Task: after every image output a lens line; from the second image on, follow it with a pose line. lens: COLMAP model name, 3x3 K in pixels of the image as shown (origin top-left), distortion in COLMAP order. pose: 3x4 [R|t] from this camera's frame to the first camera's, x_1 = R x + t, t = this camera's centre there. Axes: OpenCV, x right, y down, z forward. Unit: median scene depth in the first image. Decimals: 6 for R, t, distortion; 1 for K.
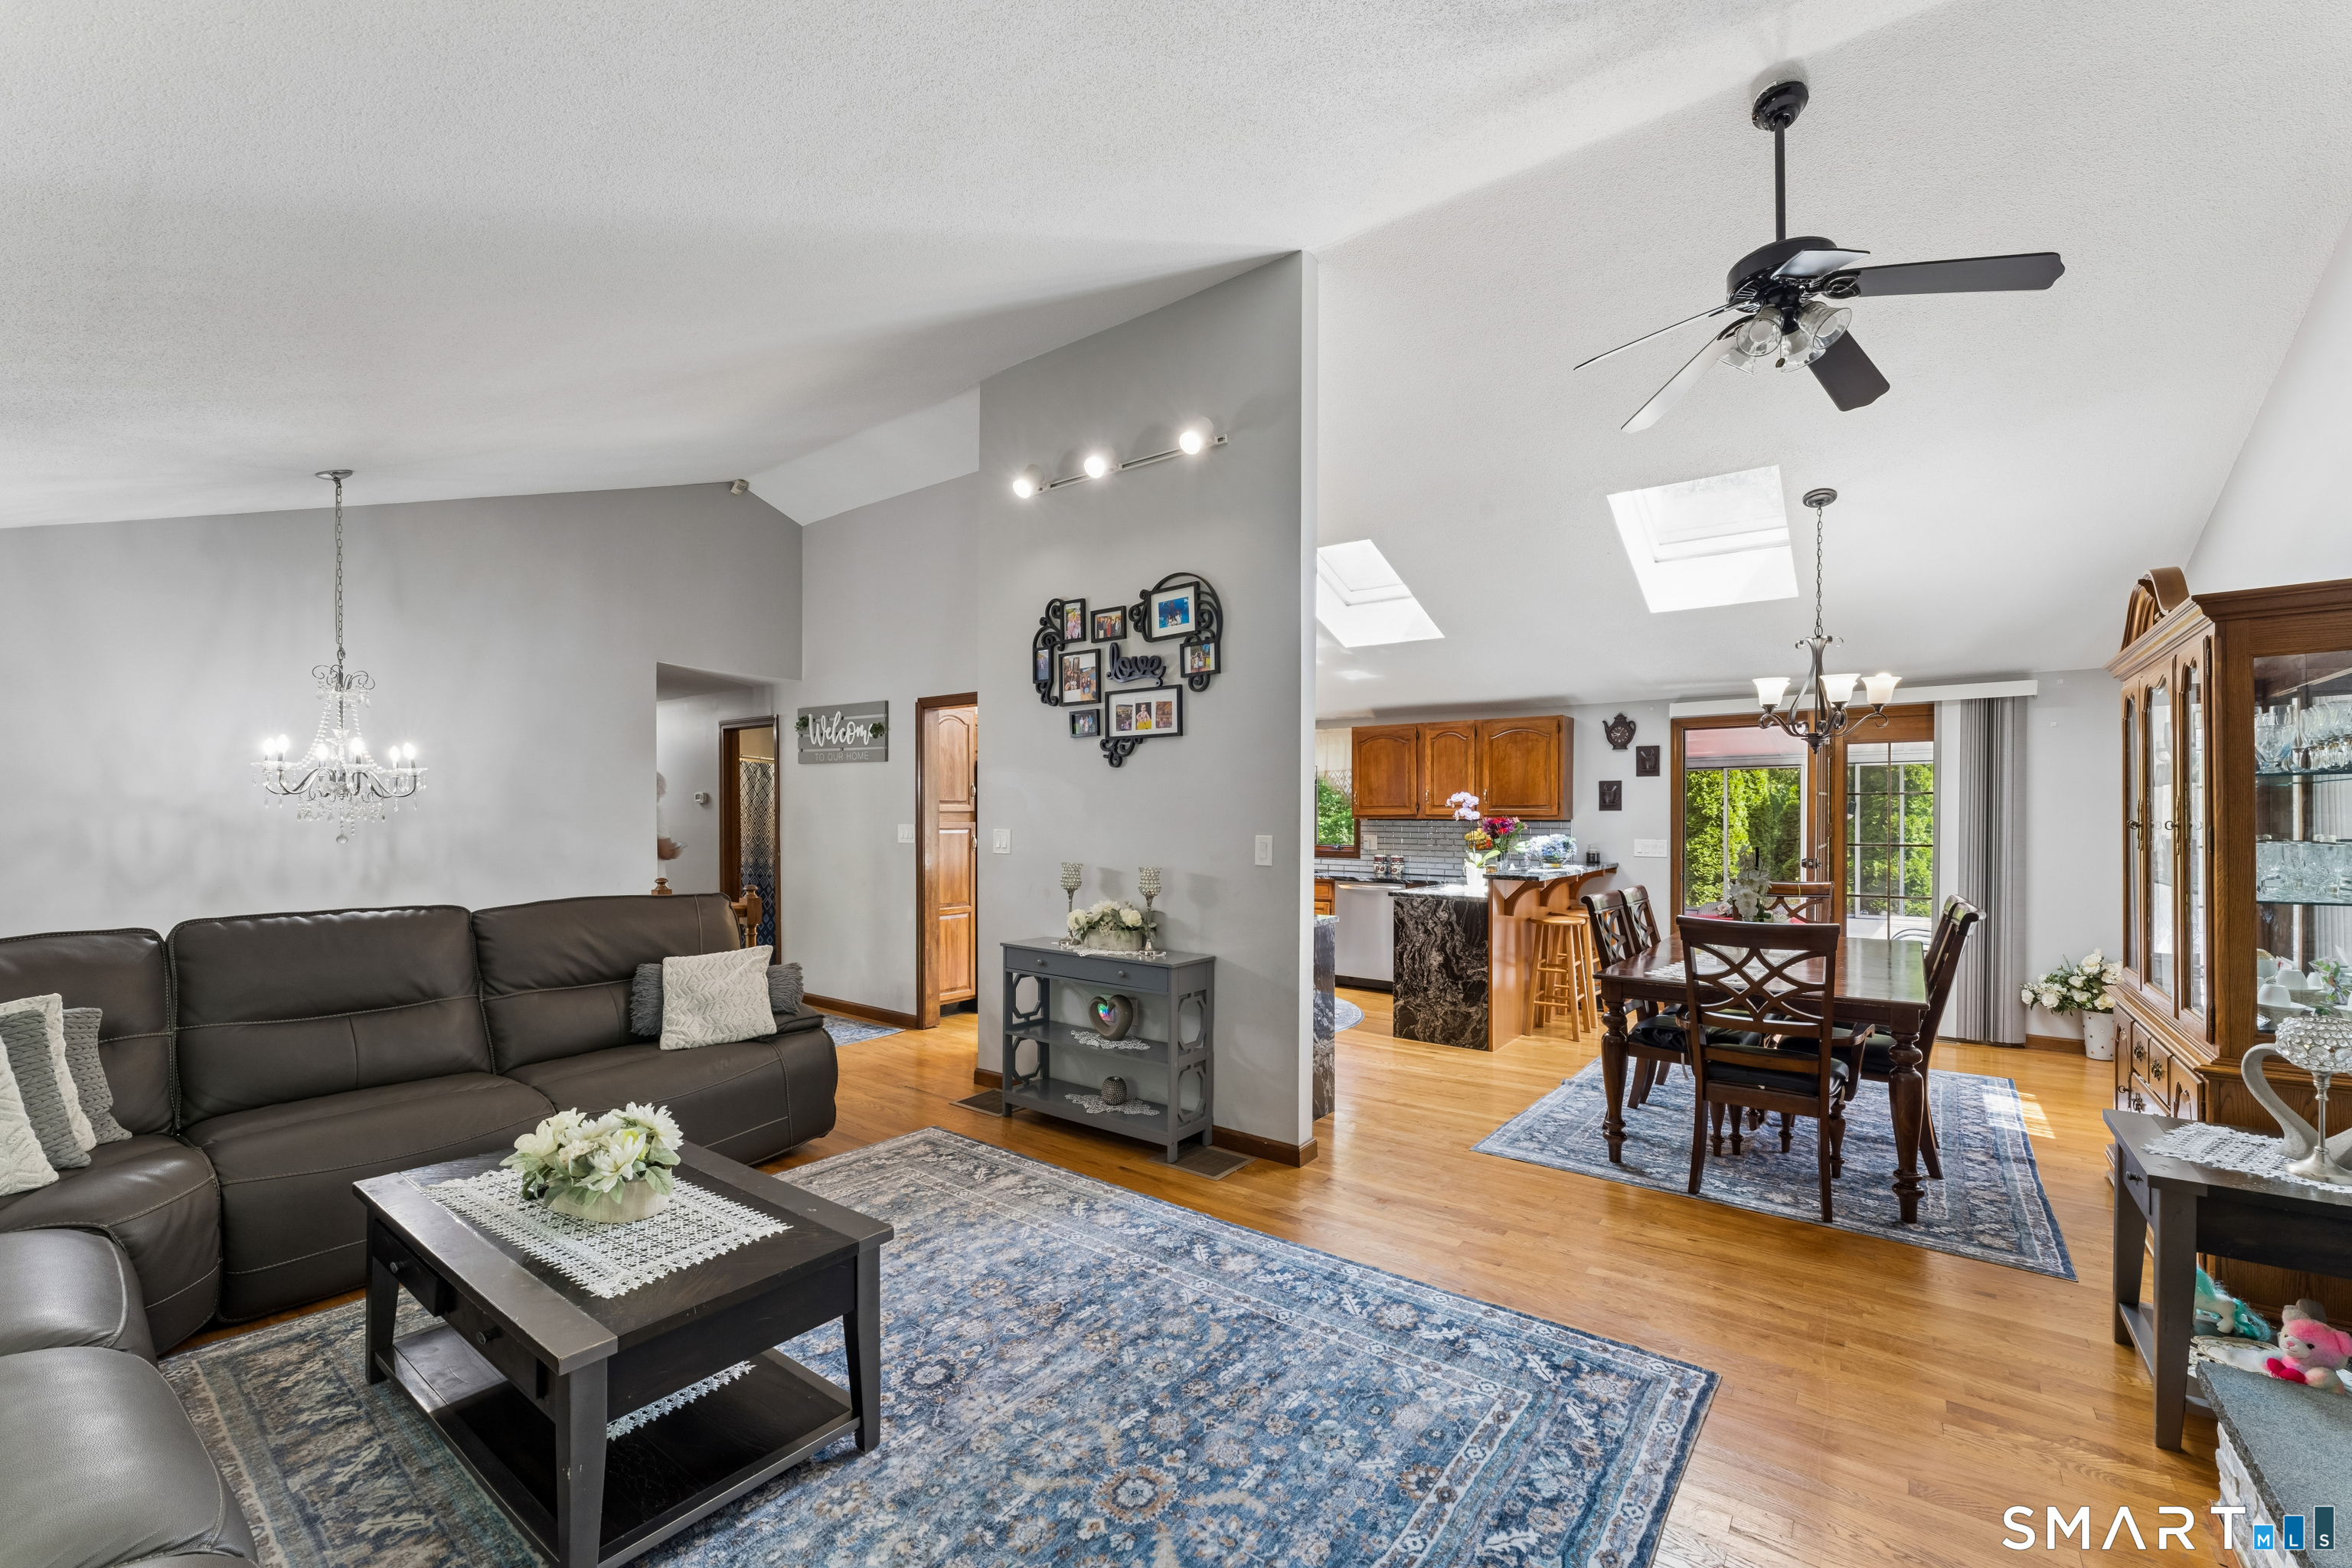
lens RADIAL K [[958.0, 0, 1163.1], [0, 958.0, 824.3], [0, 0, 1]] dist [-0.001378, -0.000201]
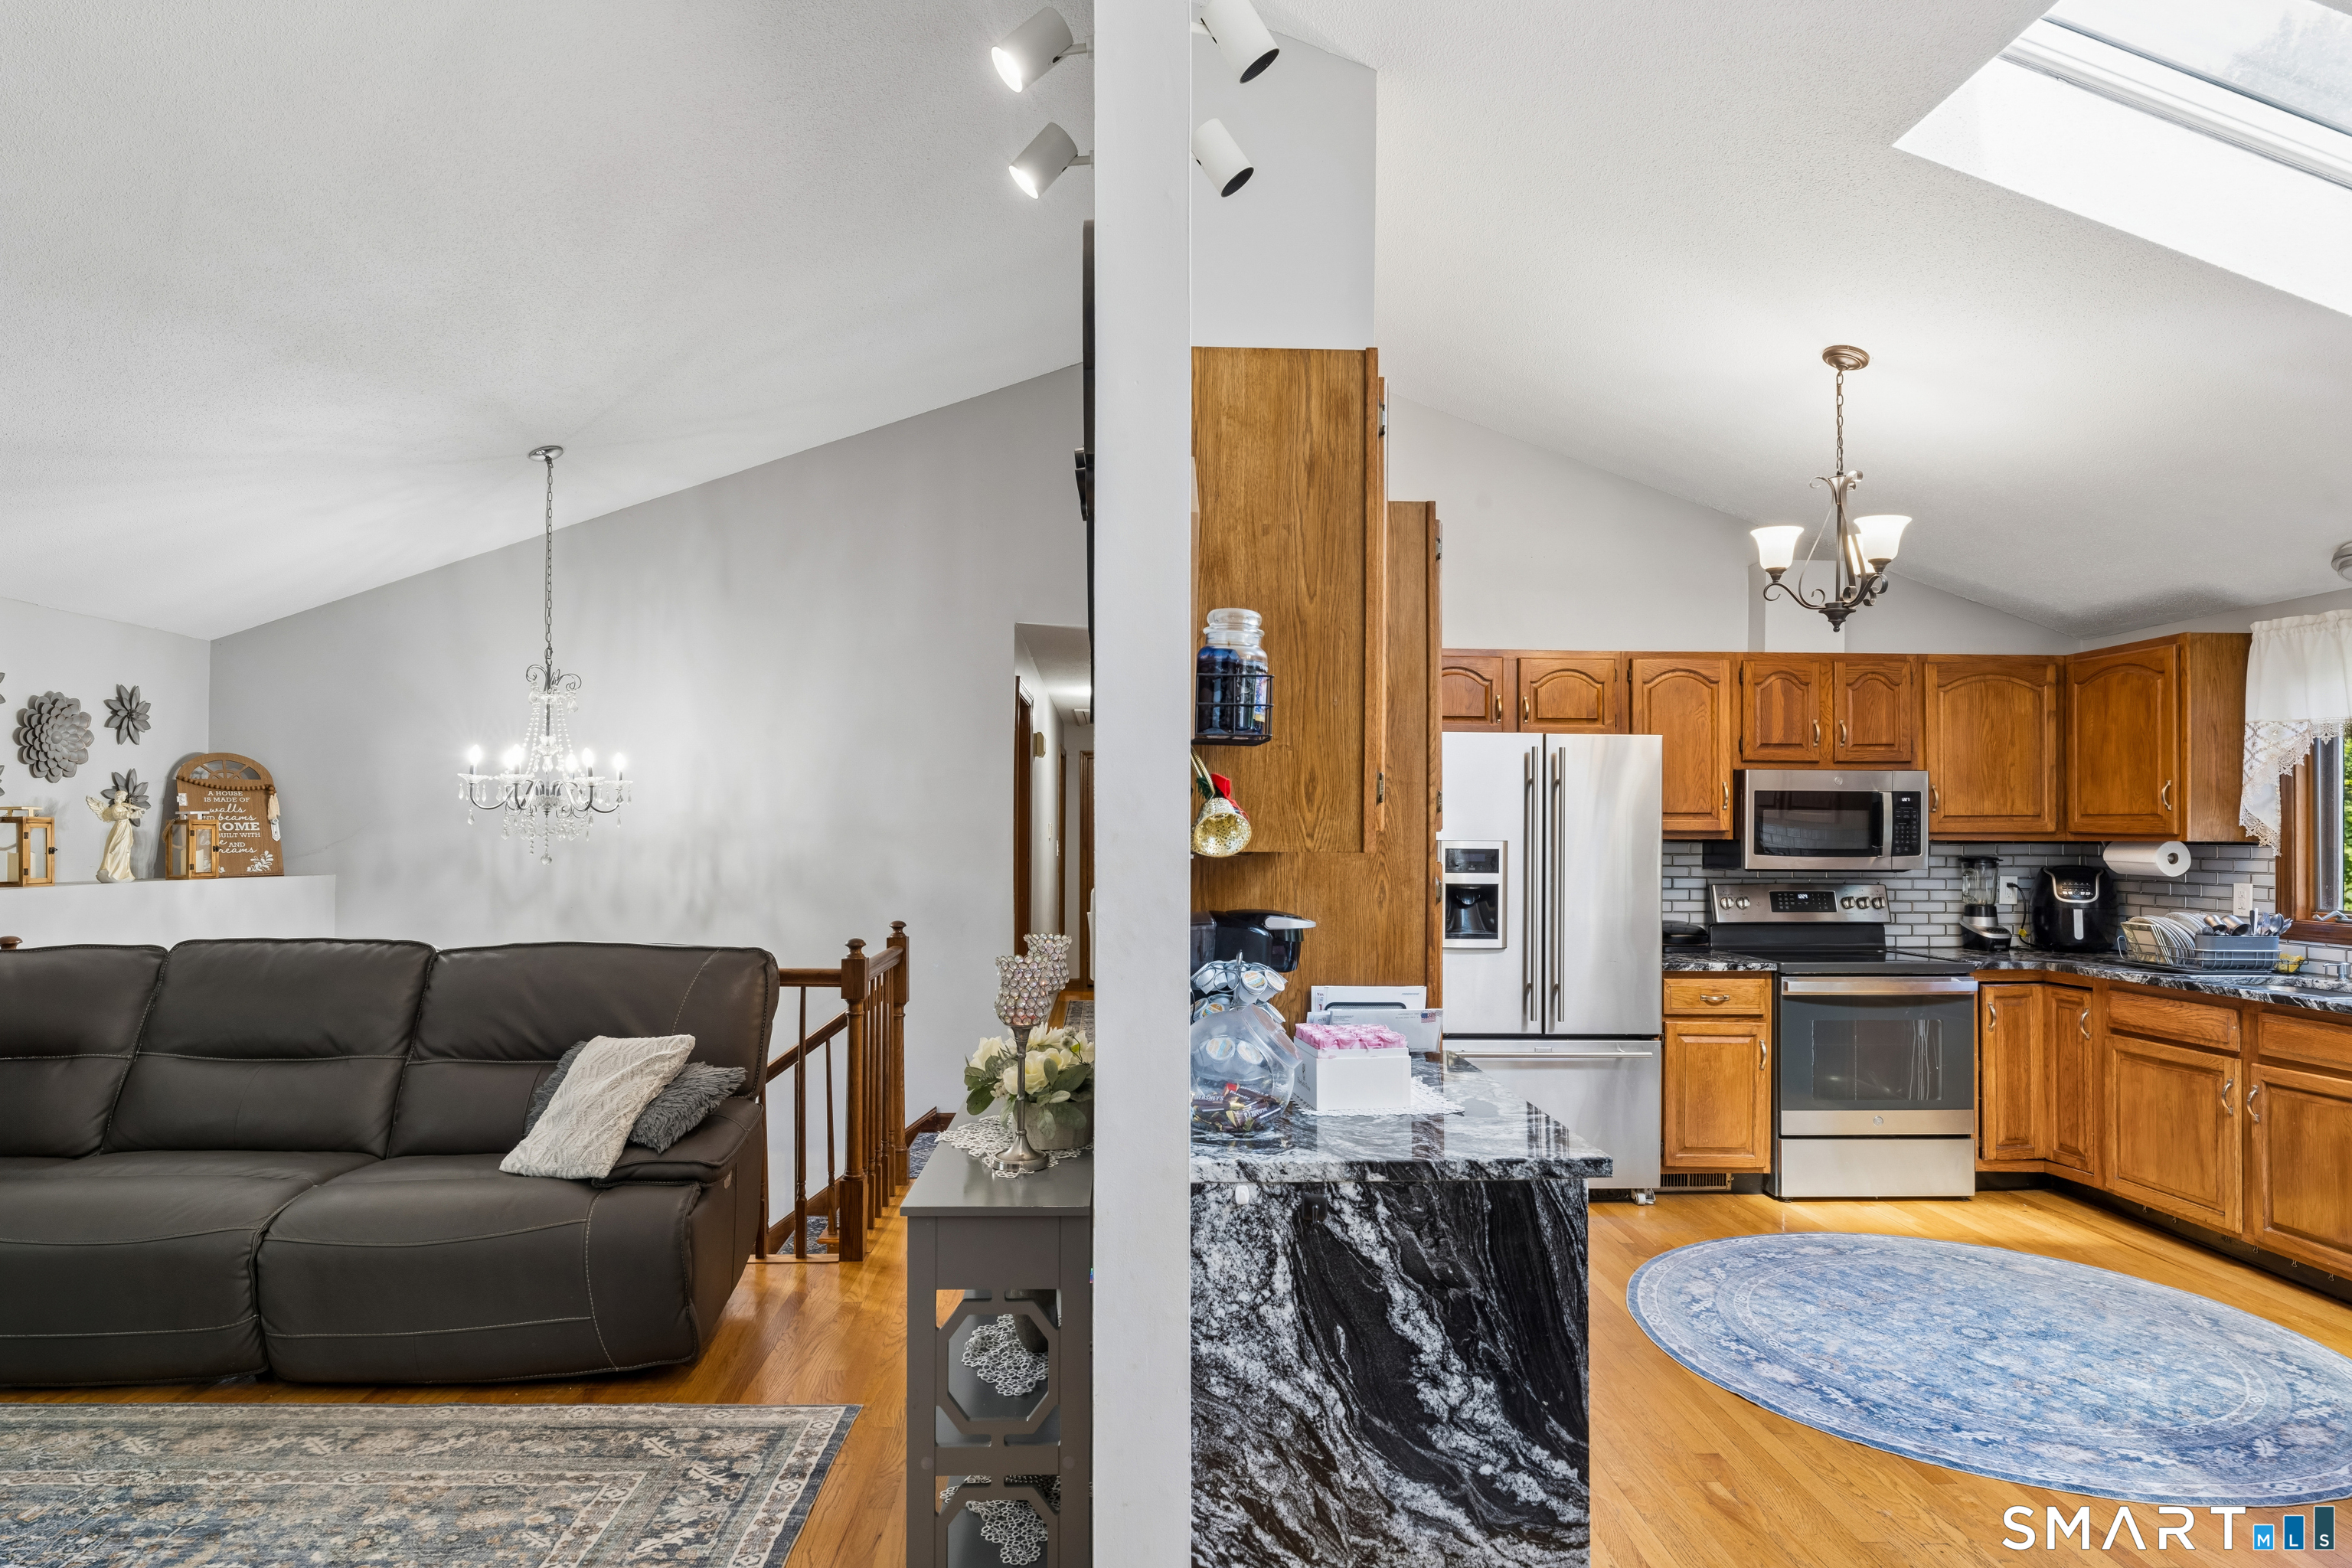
lens RADIAL K [[1309.4, 0, 1167.7], [0, 1309.4, 817.1], [0, 0, 1]] dist [-0.000348, -0.000751]
pose [[0.637471, -0.009375, -0.770417, 0.321566], [-0.009286, 0.999760, -0.019849, -0.003467], [0.770418, 0.019808, 0.637231, 0.473432]]
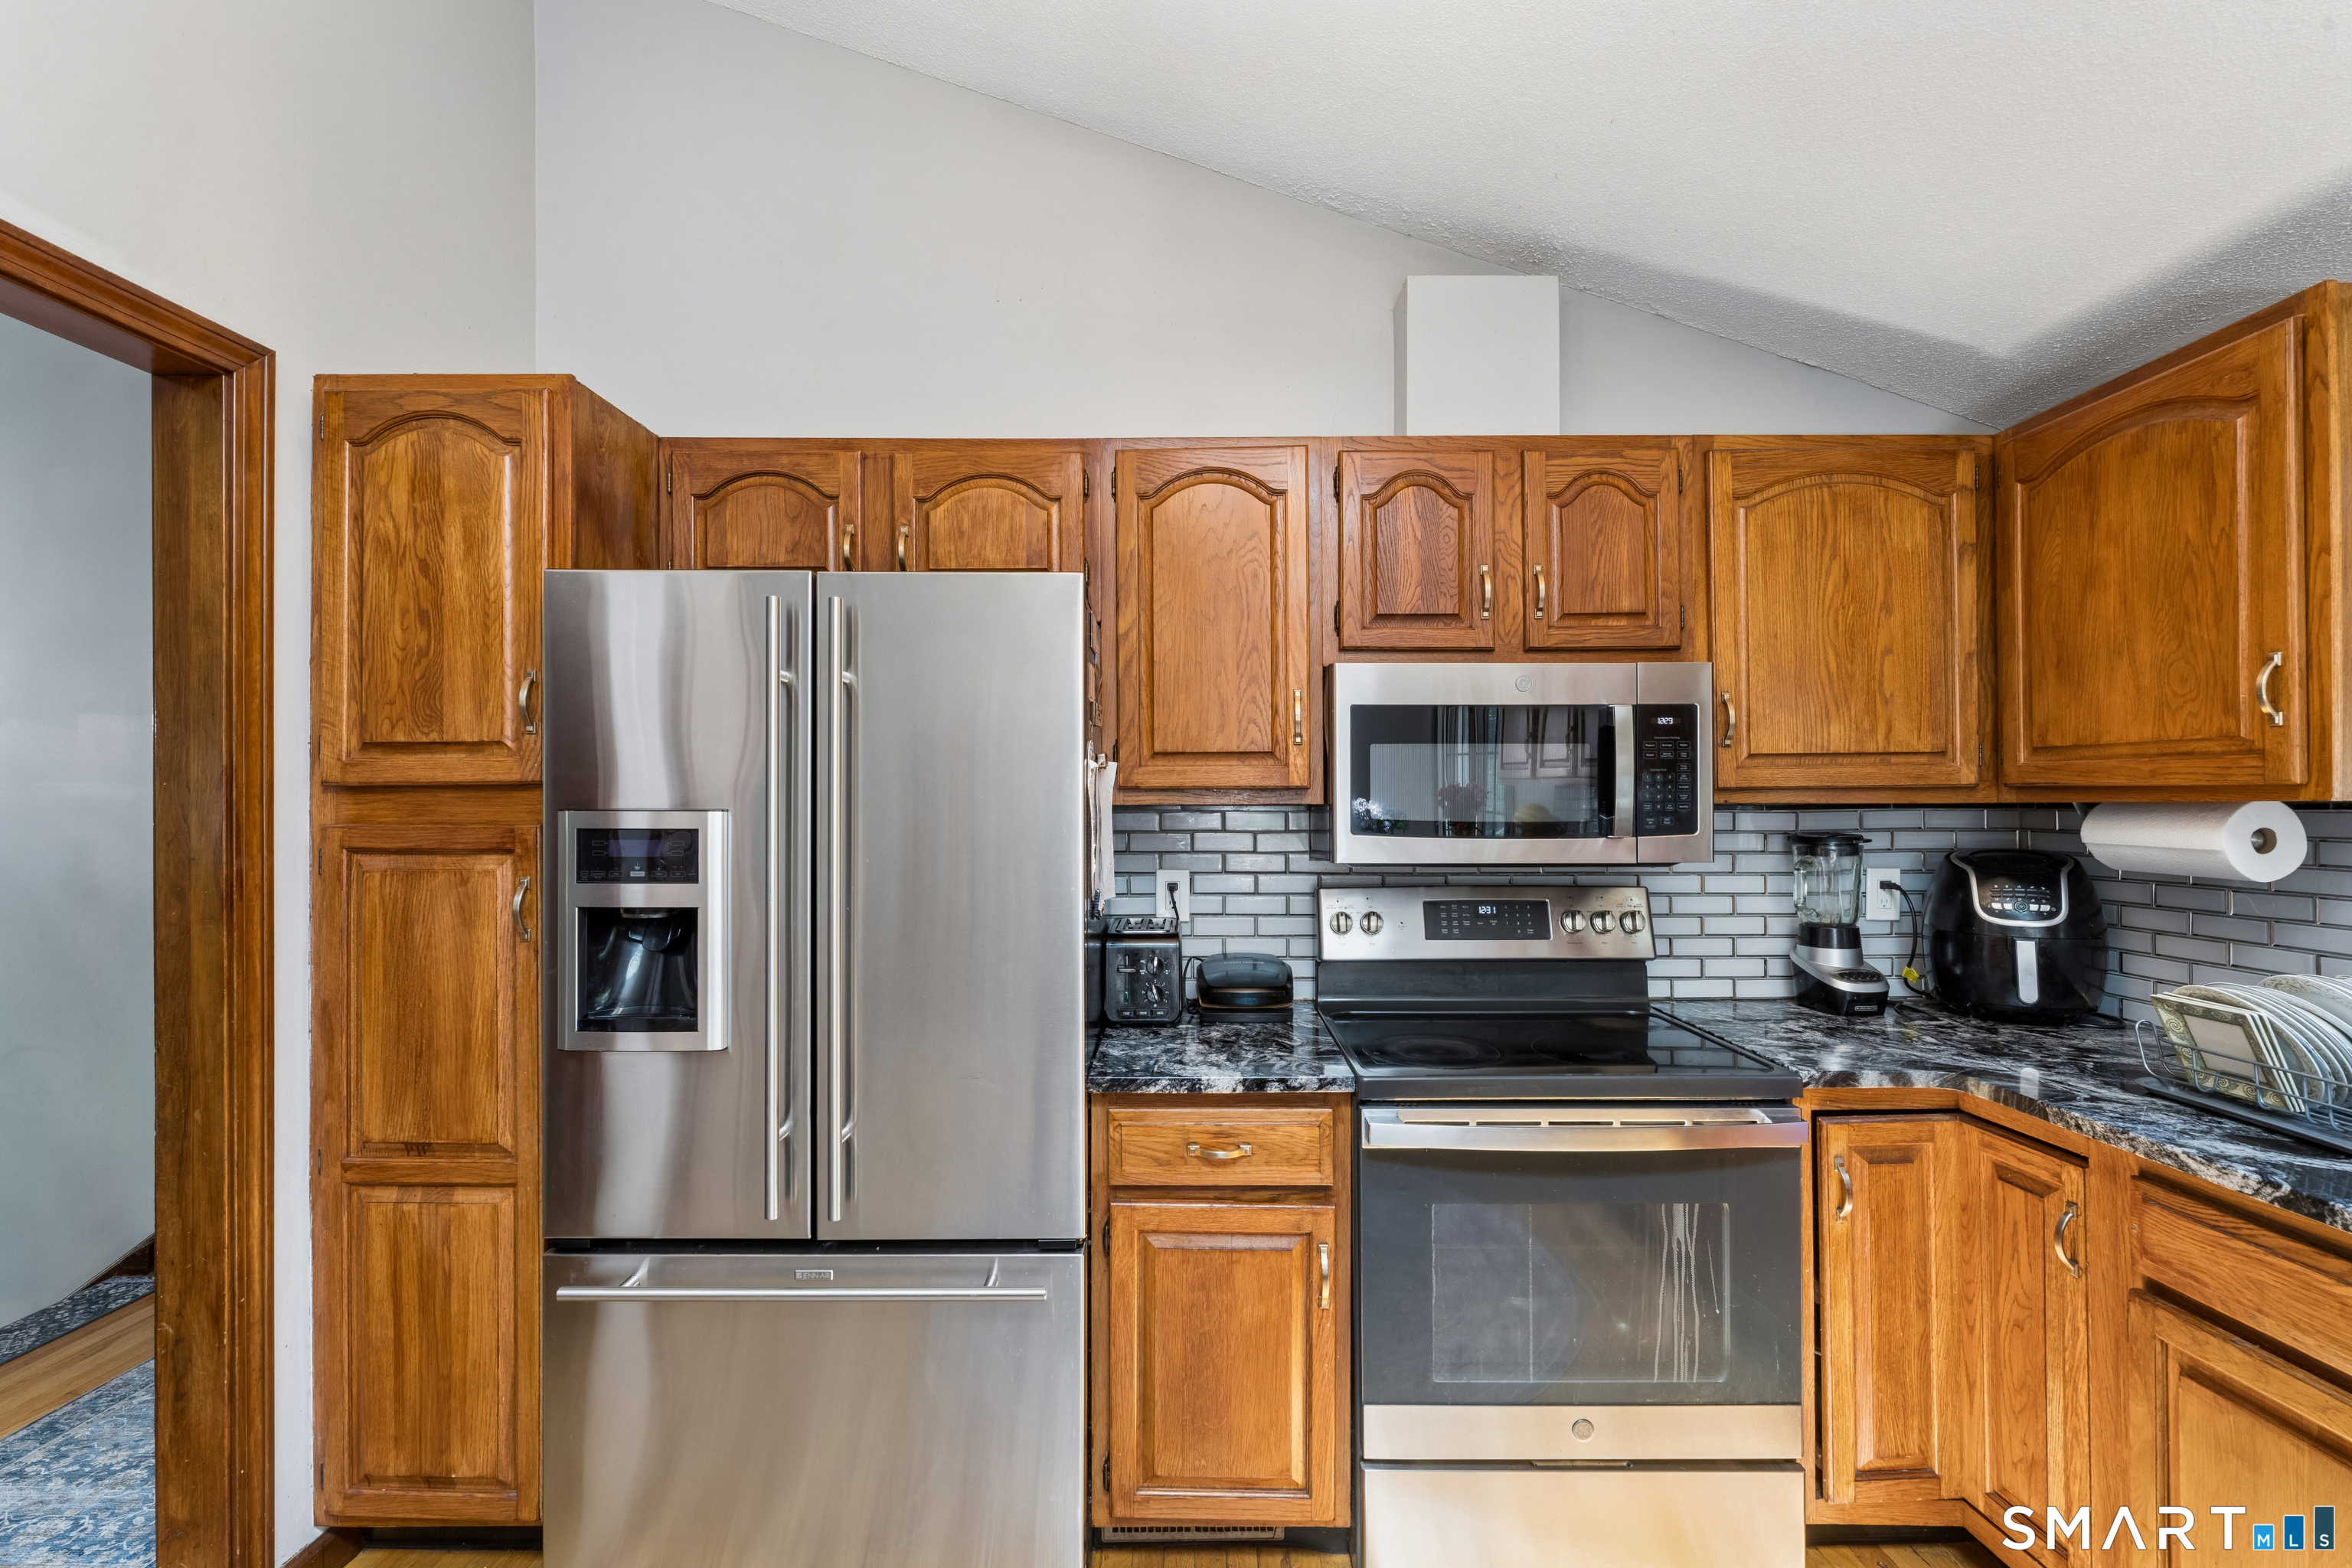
lens RADIAL K [[1005.0, 0, 1183.6], [0, 1005.0, 793.4], [0, 0, 1]] dist [-0.002783, 0.000315]
pose [[0.602112, -0.012282, -0.798317, 0.128271], [-0.002752, 0.999844, -0.017458, -0.007102], [0.798407, 0.012709, 0.601985, 1.091879]]
